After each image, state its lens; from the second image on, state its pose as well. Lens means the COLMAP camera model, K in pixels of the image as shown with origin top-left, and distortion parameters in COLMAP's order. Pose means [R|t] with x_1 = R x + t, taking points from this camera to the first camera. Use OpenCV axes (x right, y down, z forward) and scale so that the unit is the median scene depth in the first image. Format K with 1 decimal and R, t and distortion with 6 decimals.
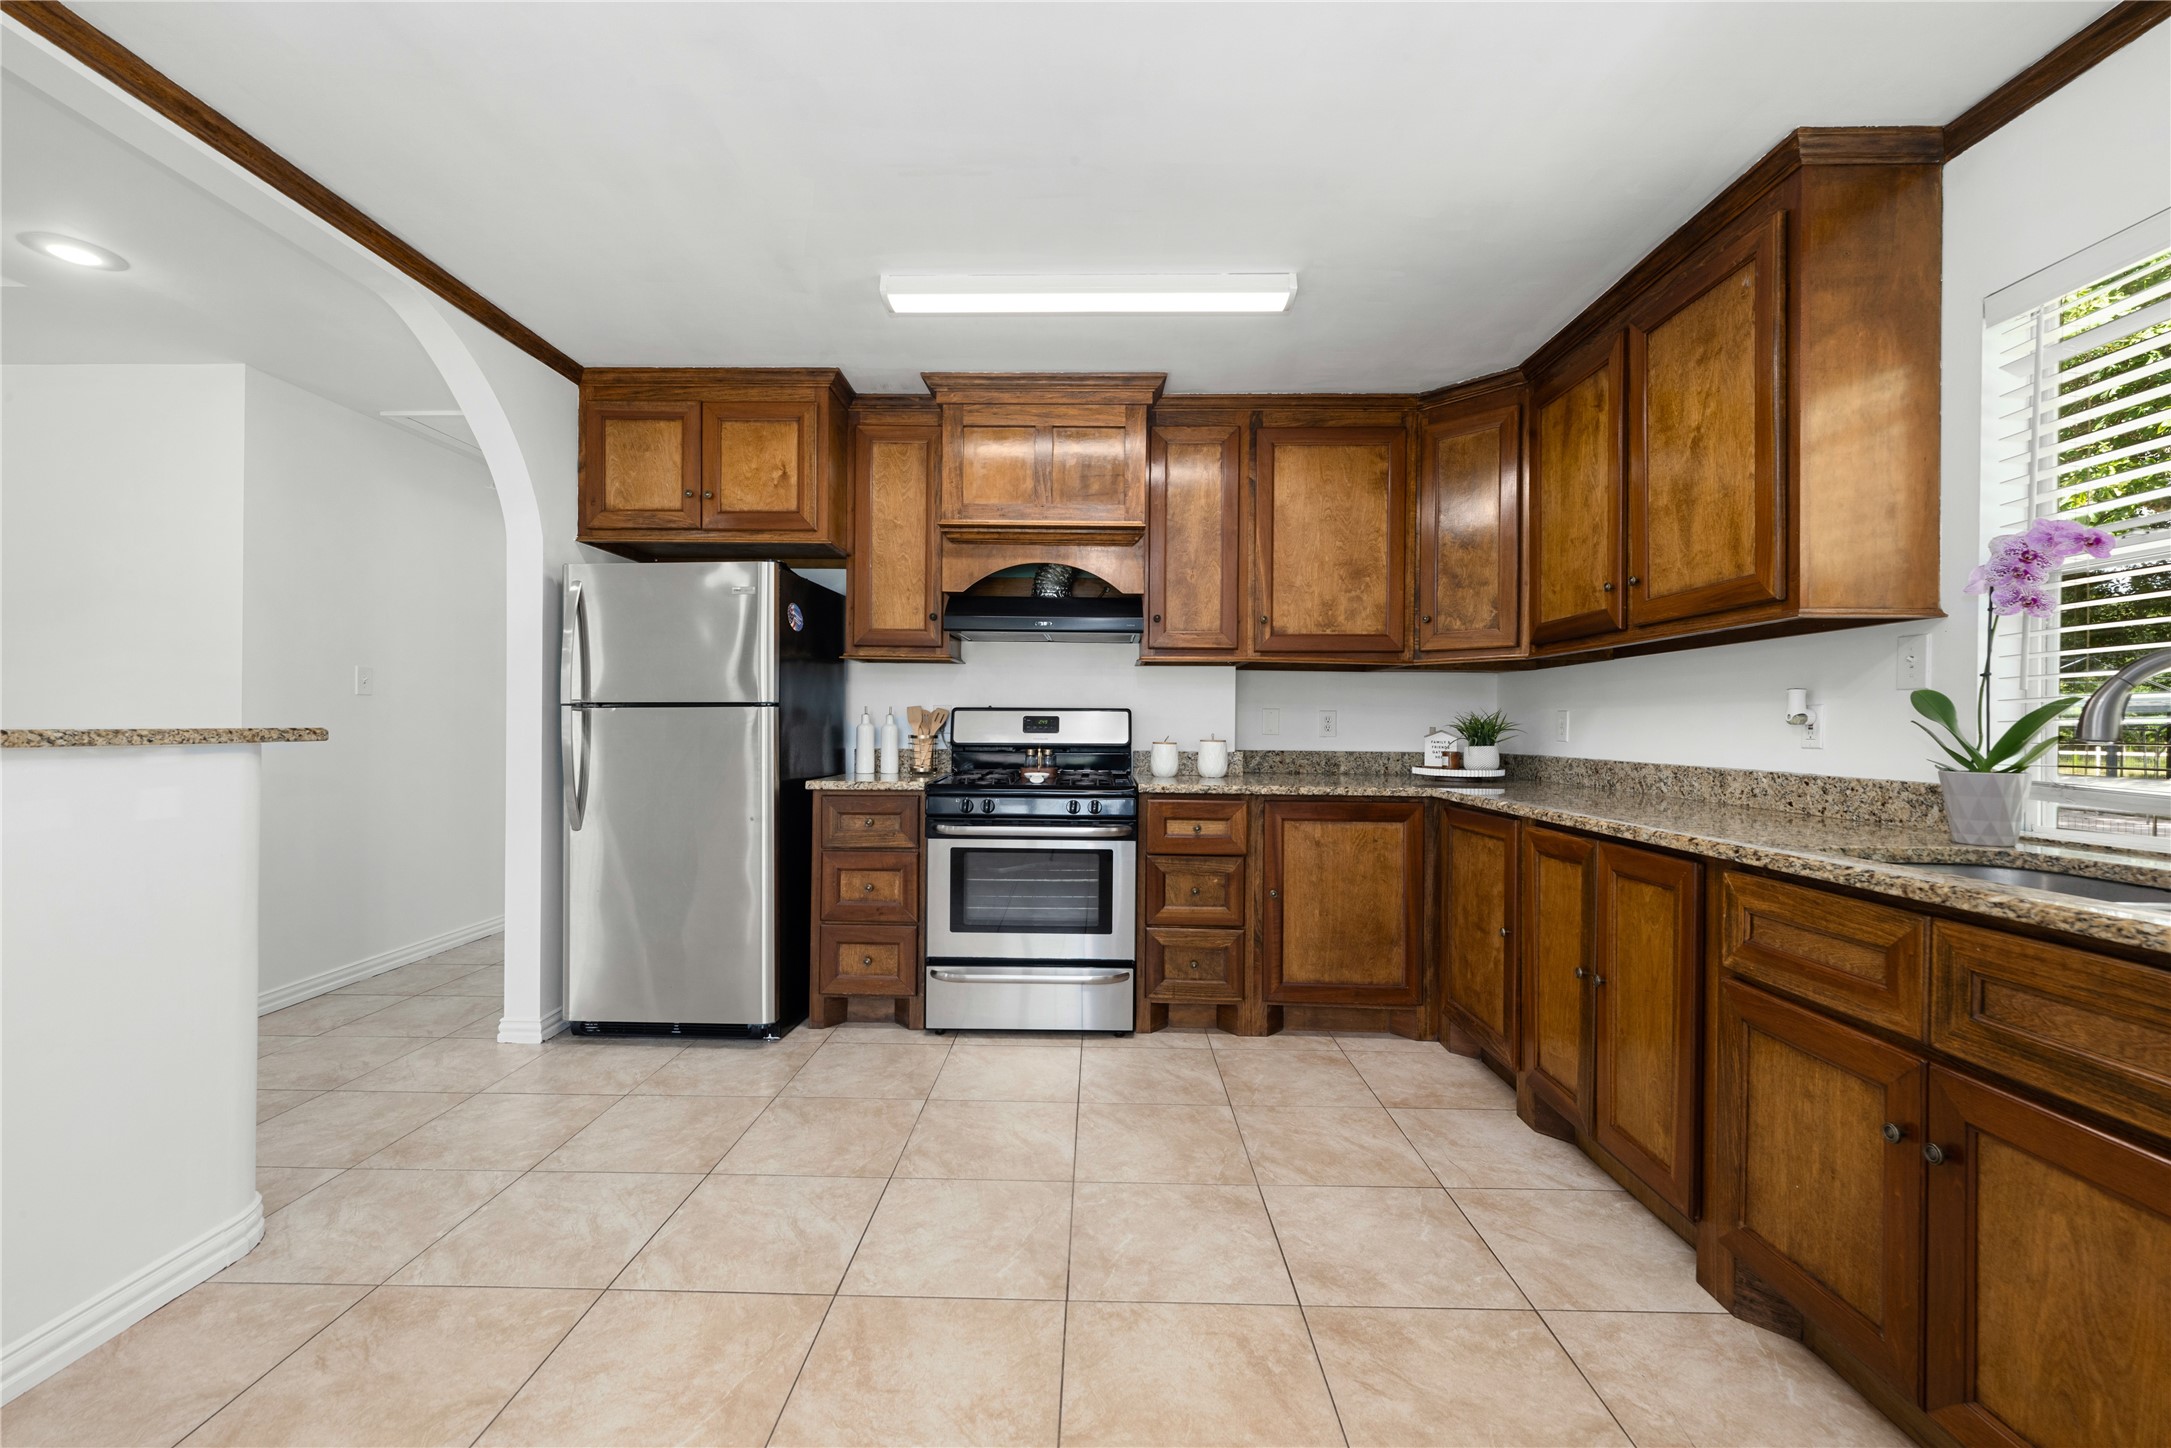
lens RADIAL K [[882.1, 0, 1084.8], [0, 882.1, 720.8], [0, 0, 1]] dist [0.000154, -0.000211]
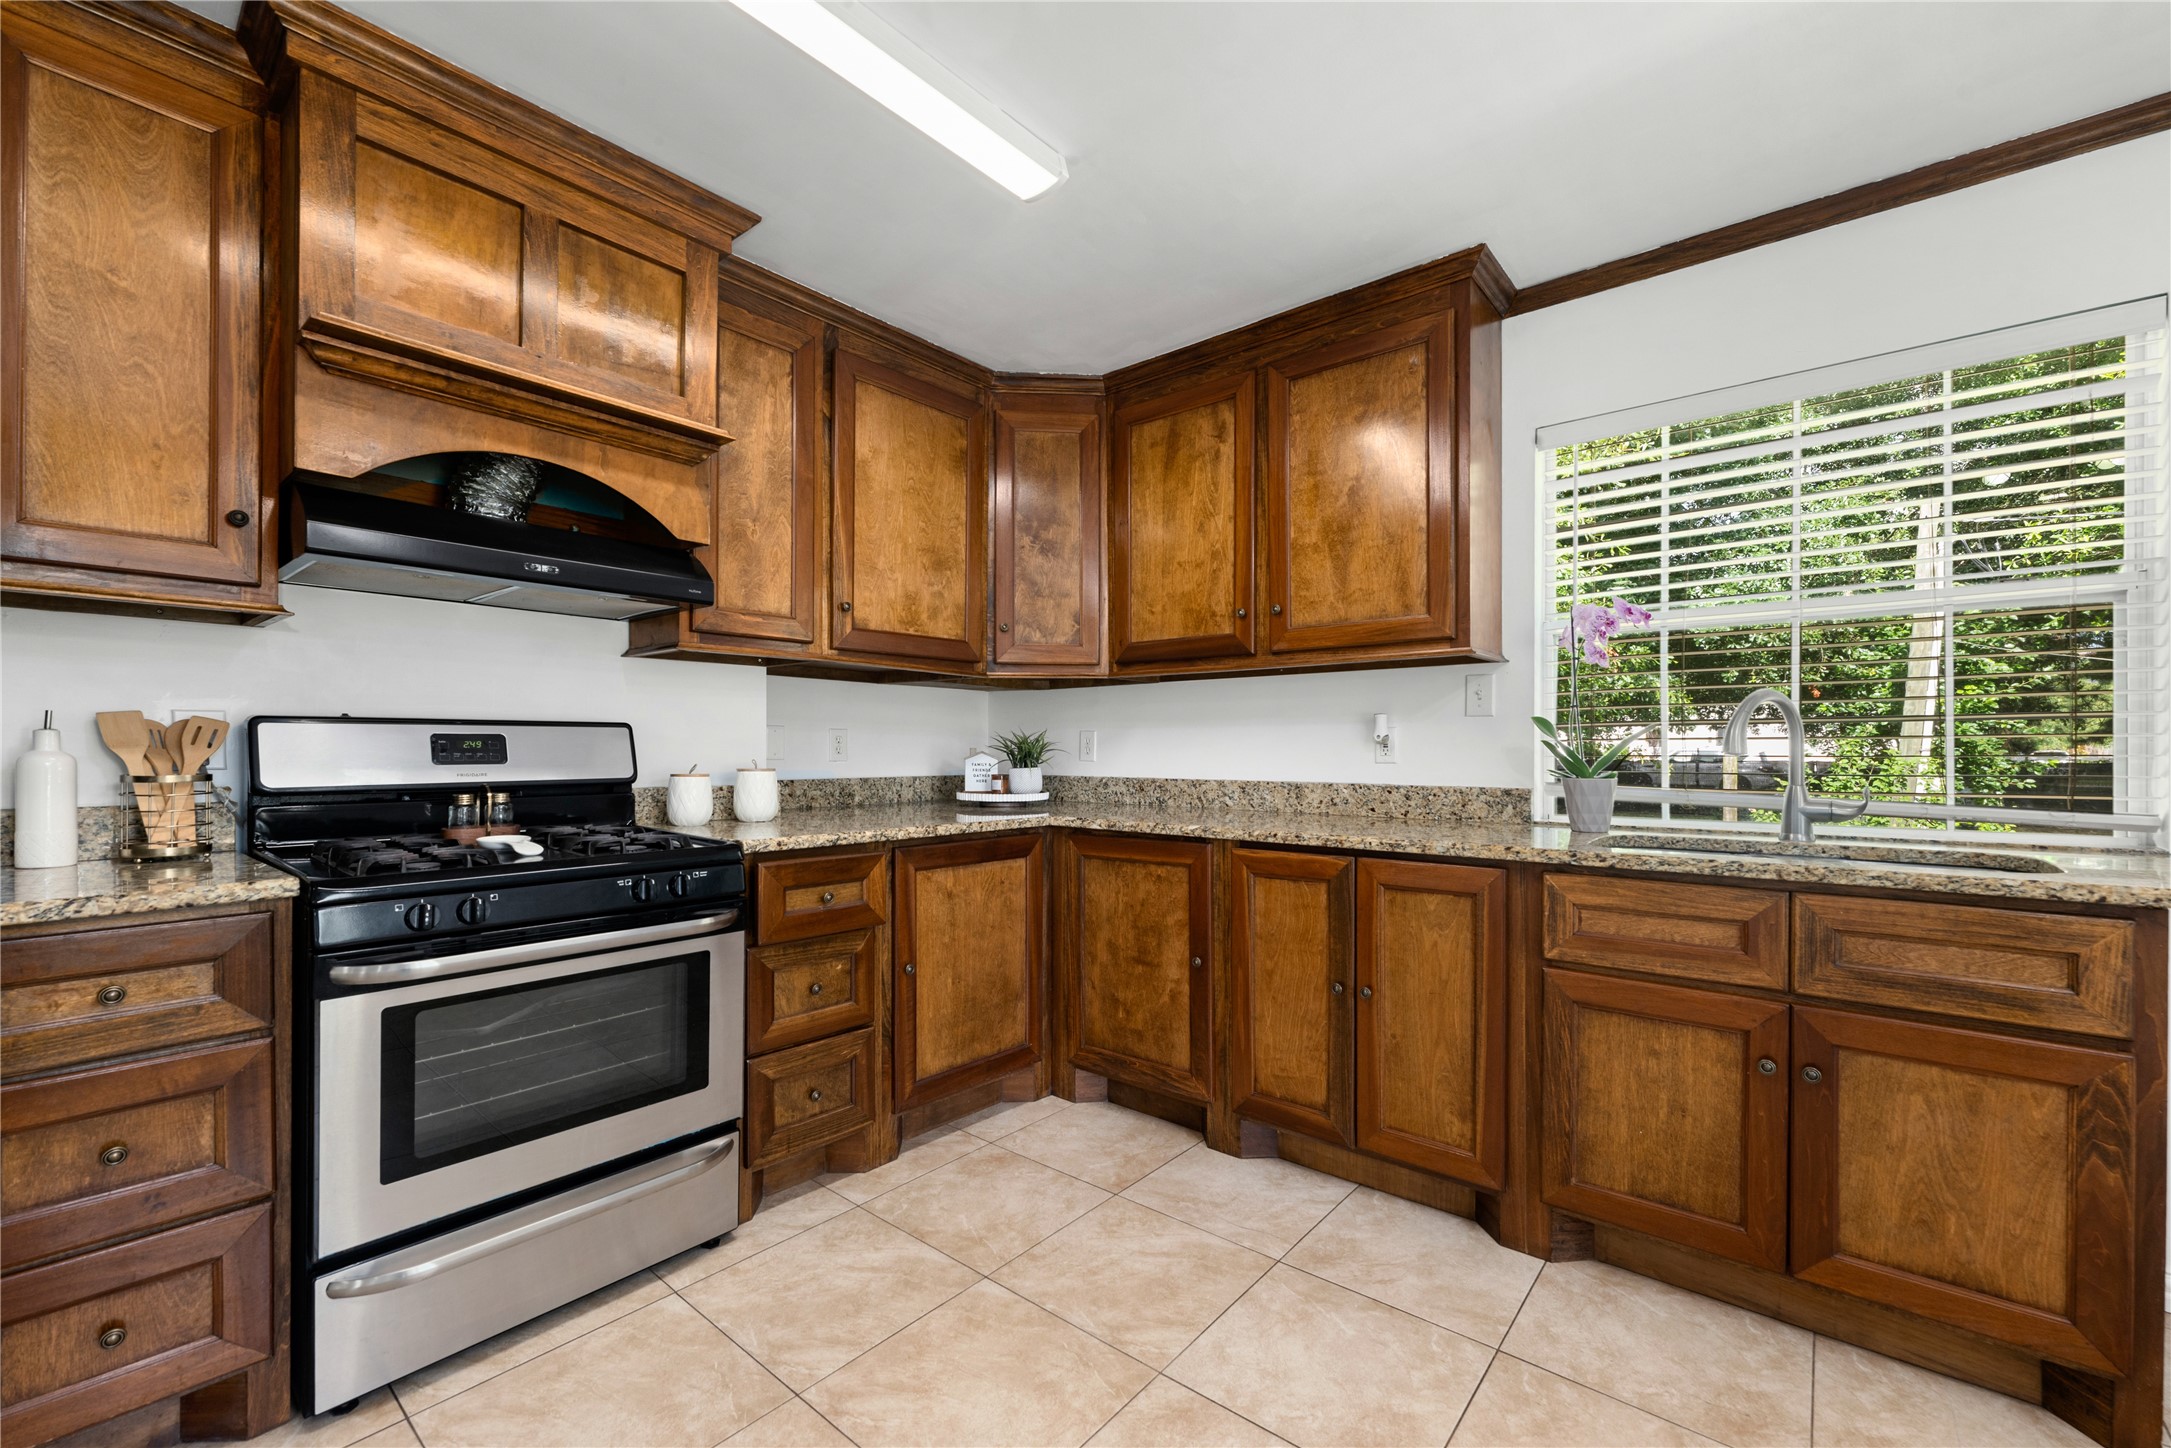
lens RADIAL K [[885.9, 0, 1083.7], [0, 885.9, 749.3], [0, 0, 1]] dist [0.000355, 0.000154]
pose [[0.628609, -0.009736, 0.777661, -0.283954], [0.002178, 0.999940, 0.010758, -0.001280], [-0.777719, -0.005069, 0.628592, 0.403308]]
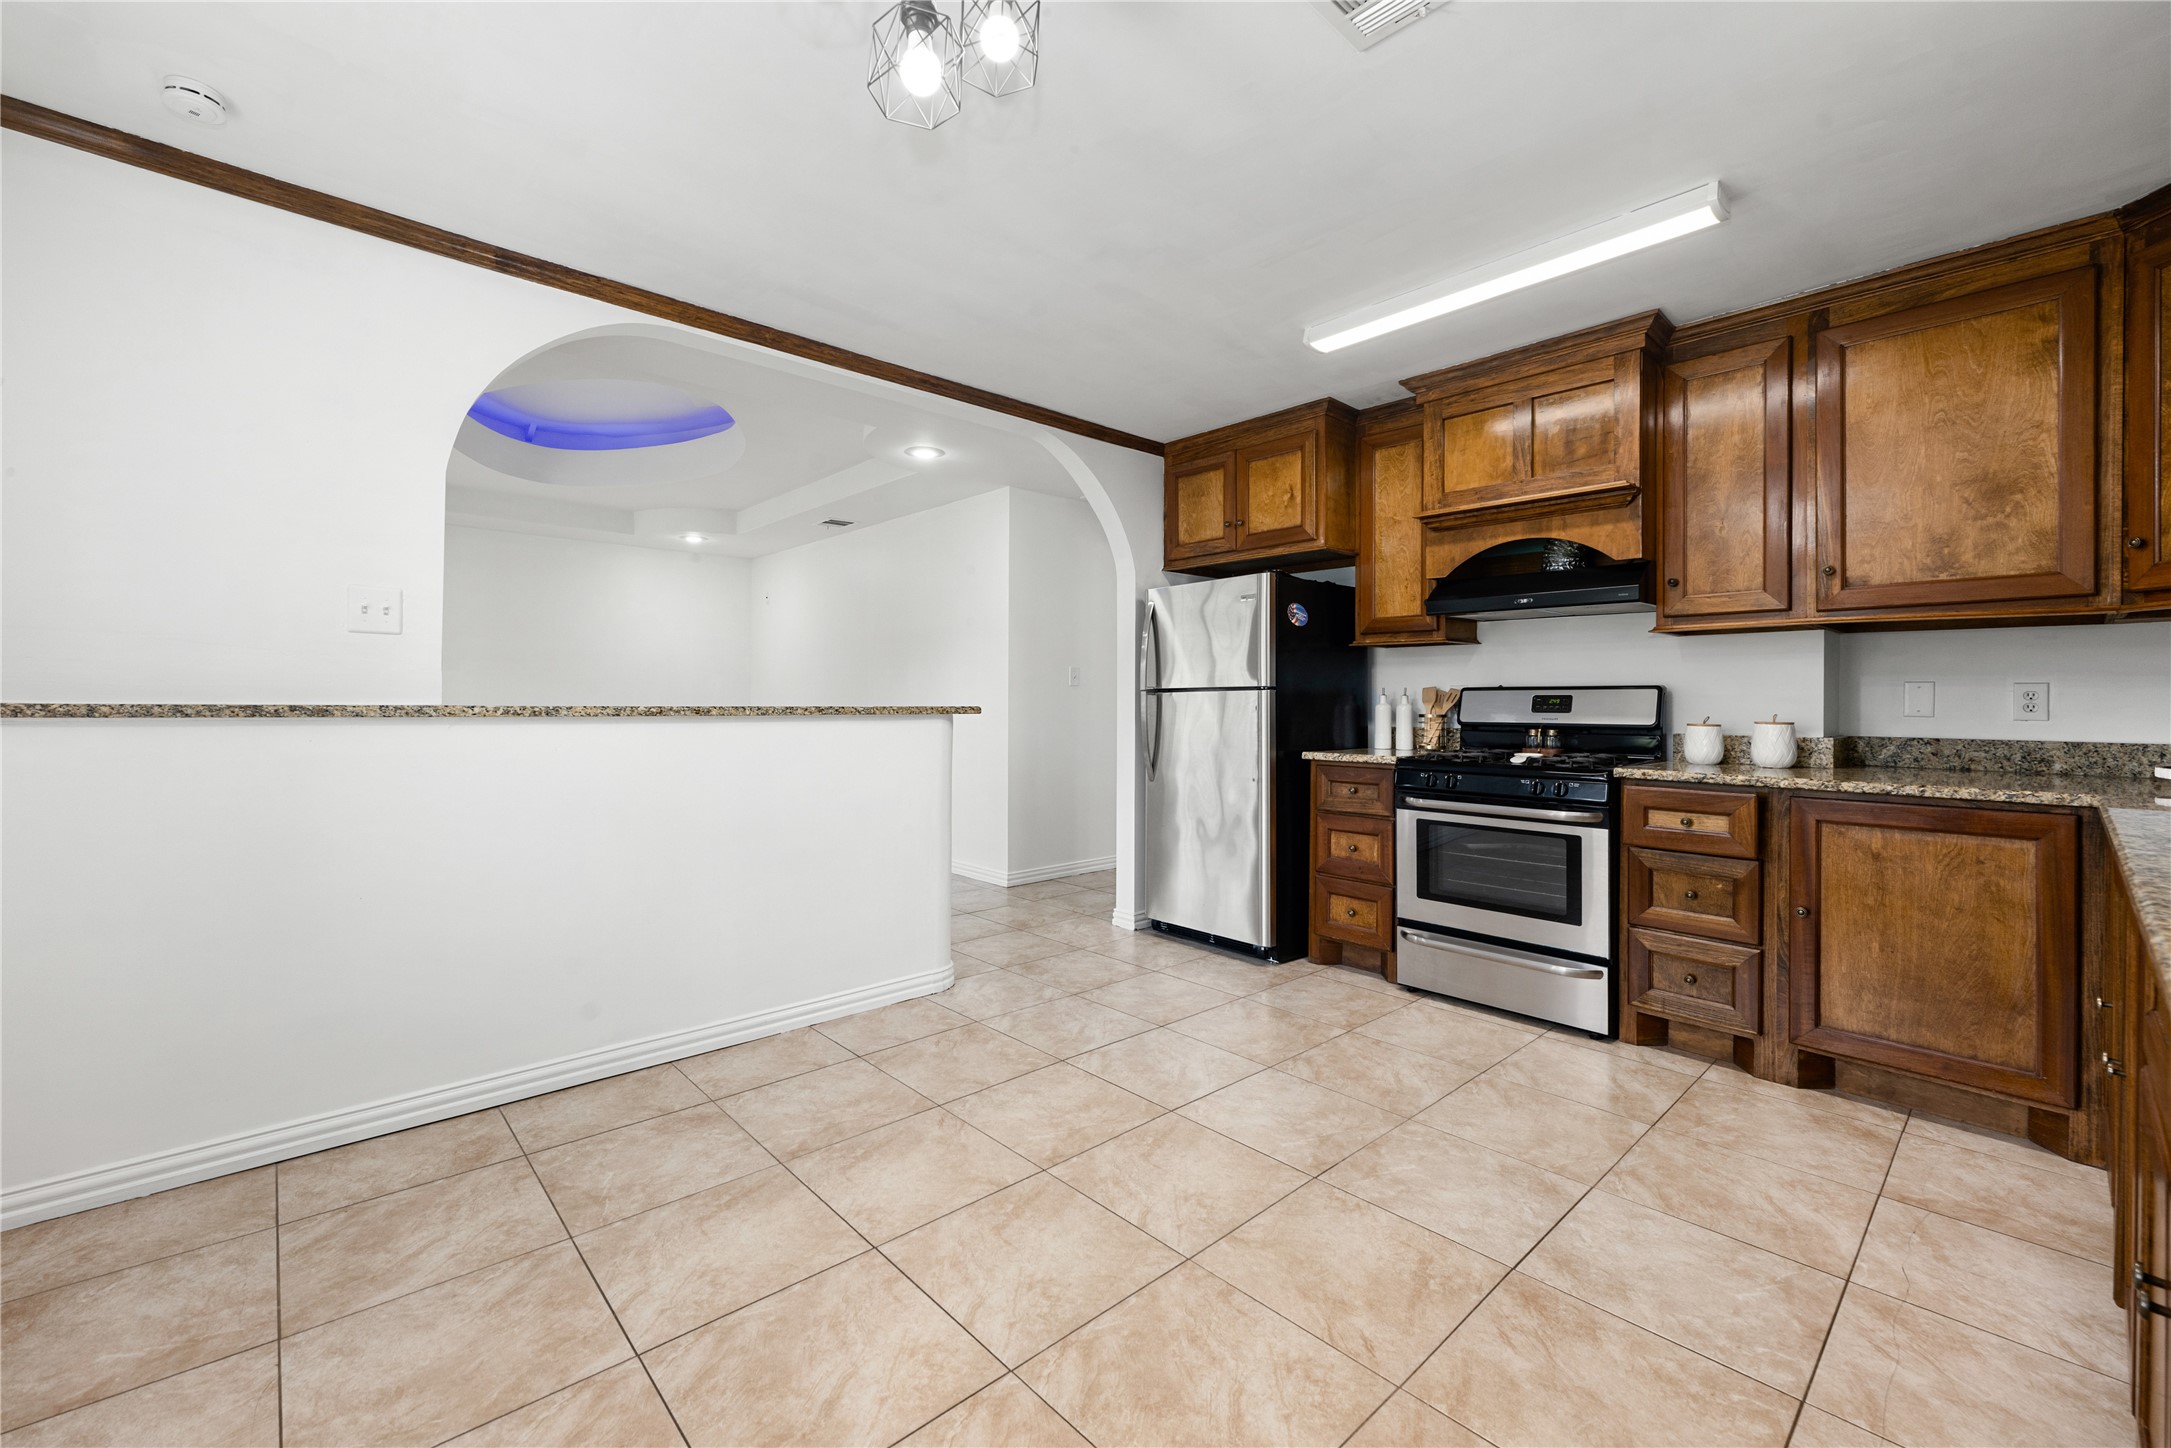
lens RADIAL K [[891.9, 0, 1083.8], [0, 891.9, 700.4], [0, 0, 1]] dist [0.000272, 0.000090]
pose [[0.686699, -0.006691, -0.726911, 0.357355], [0.003393, 0.999976, -0.005999, 0.004907], [0.726934, 0.001653, 0.686706, -0.039269]]
